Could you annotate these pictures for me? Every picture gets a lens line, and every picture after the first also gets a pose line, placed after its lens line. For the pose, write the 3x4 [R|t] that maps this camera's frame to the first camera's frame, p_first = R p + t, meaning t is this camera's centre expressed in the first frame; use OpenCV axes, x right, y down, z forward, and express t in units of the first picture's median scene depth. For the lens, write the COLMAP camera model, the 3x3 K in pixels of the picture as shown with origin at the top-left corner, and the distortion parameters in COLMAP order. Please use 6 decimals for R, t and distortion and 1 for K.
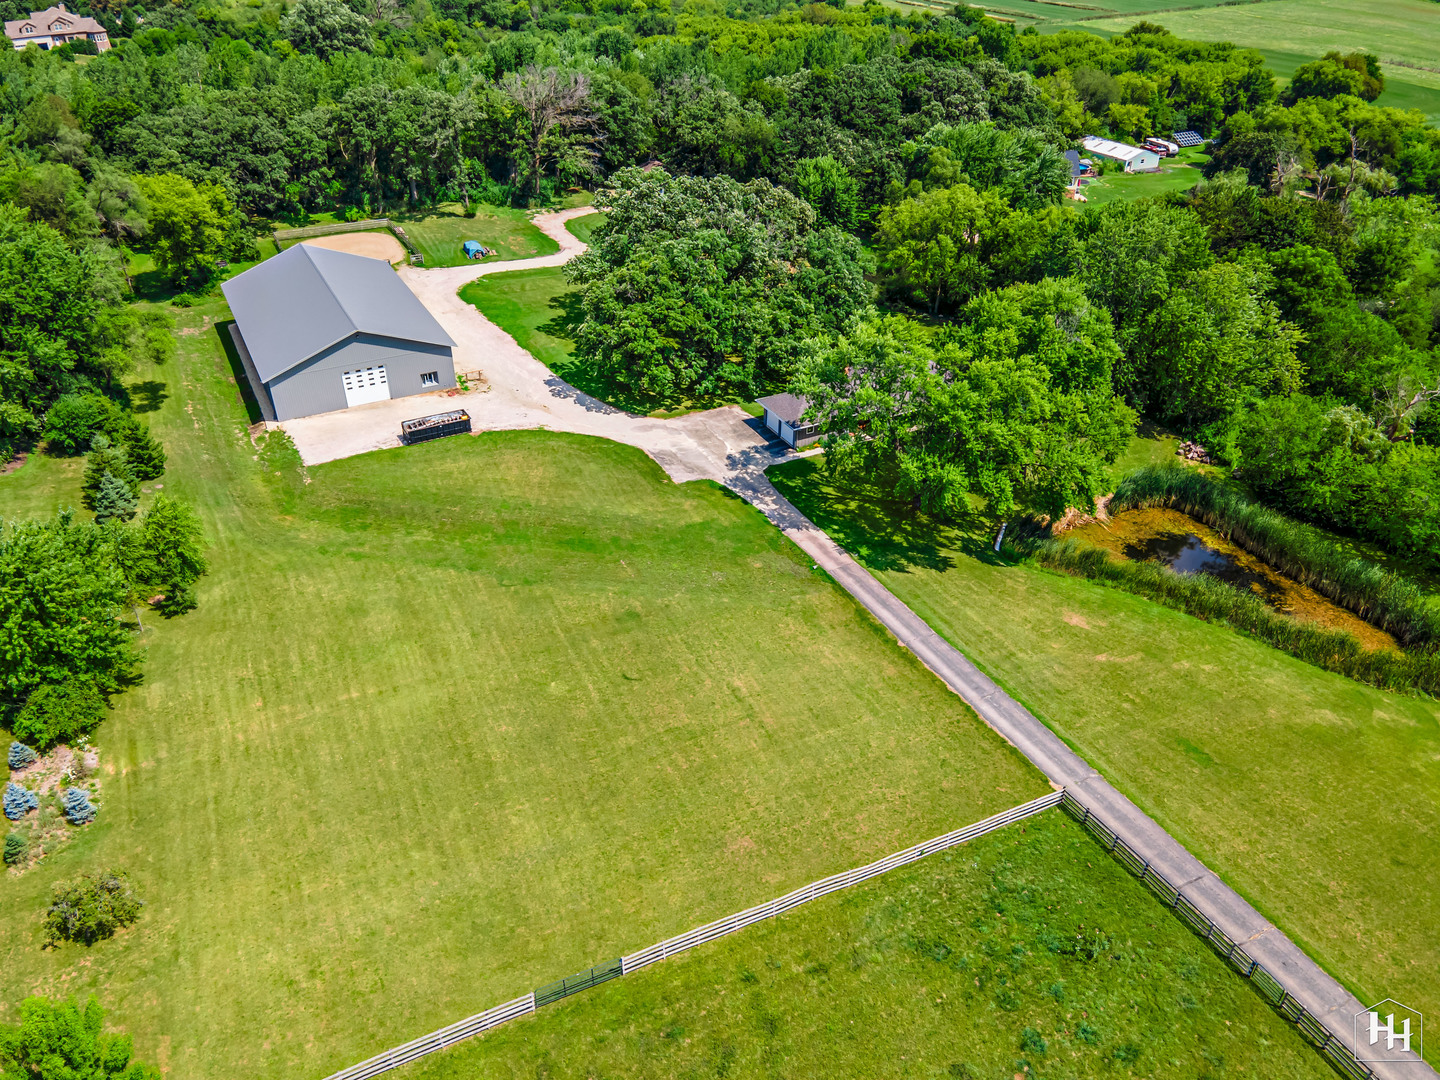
lens RADIAL K [[1064.5, 0, 720.0], [0, 1064.5, 540.0], [0, 0, 1]] dist [0.032601, 0.029786]
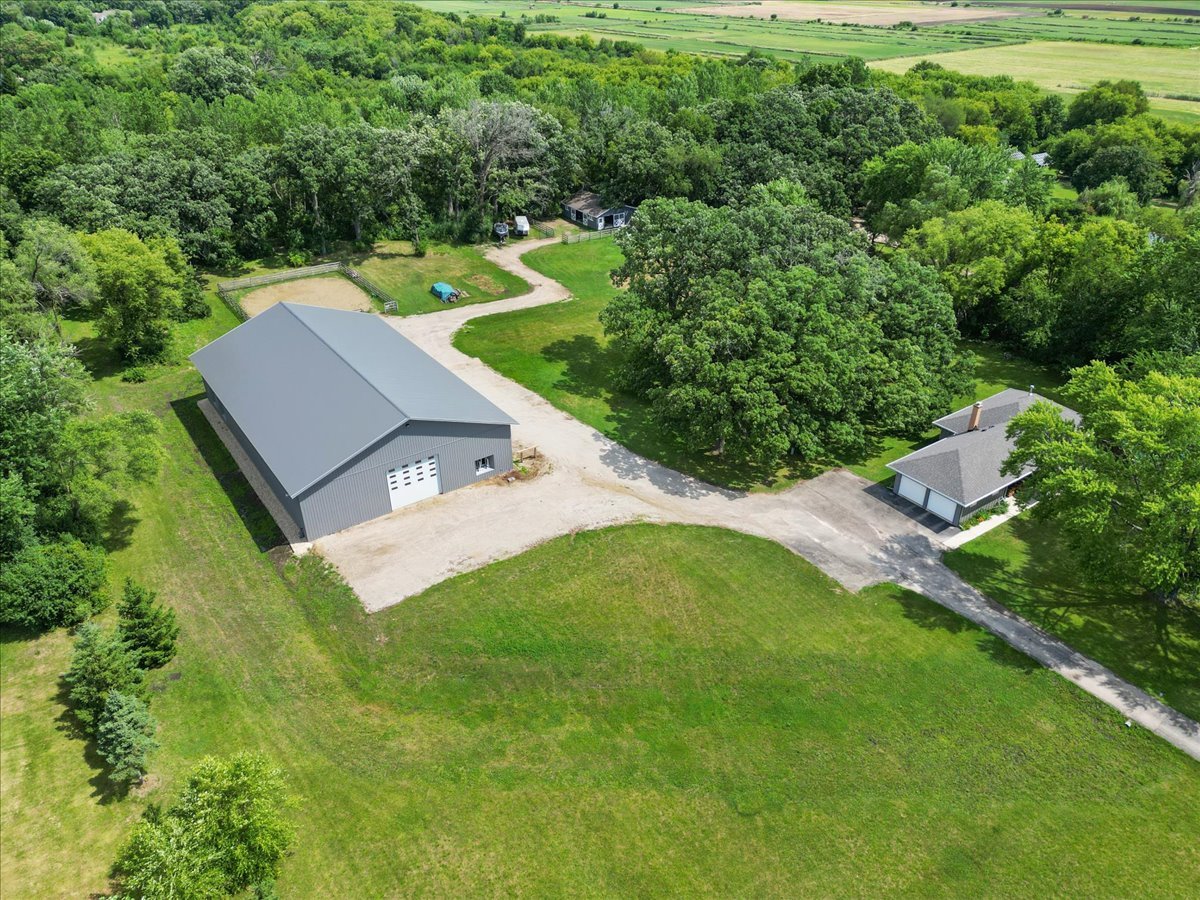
lens RADIAL K [[833.0, 0, 608.7], [0, 833.0, 461.0], [0, 0, 1]] dist [0.091256, -0.079929]
pose [[0.991181, -0.072655, 0.110818, -0.257404], [0.075568, 0.996891, -0.022305, -0.137233], [-0.108853, 0.030483, 0.993590, 0.365360]]
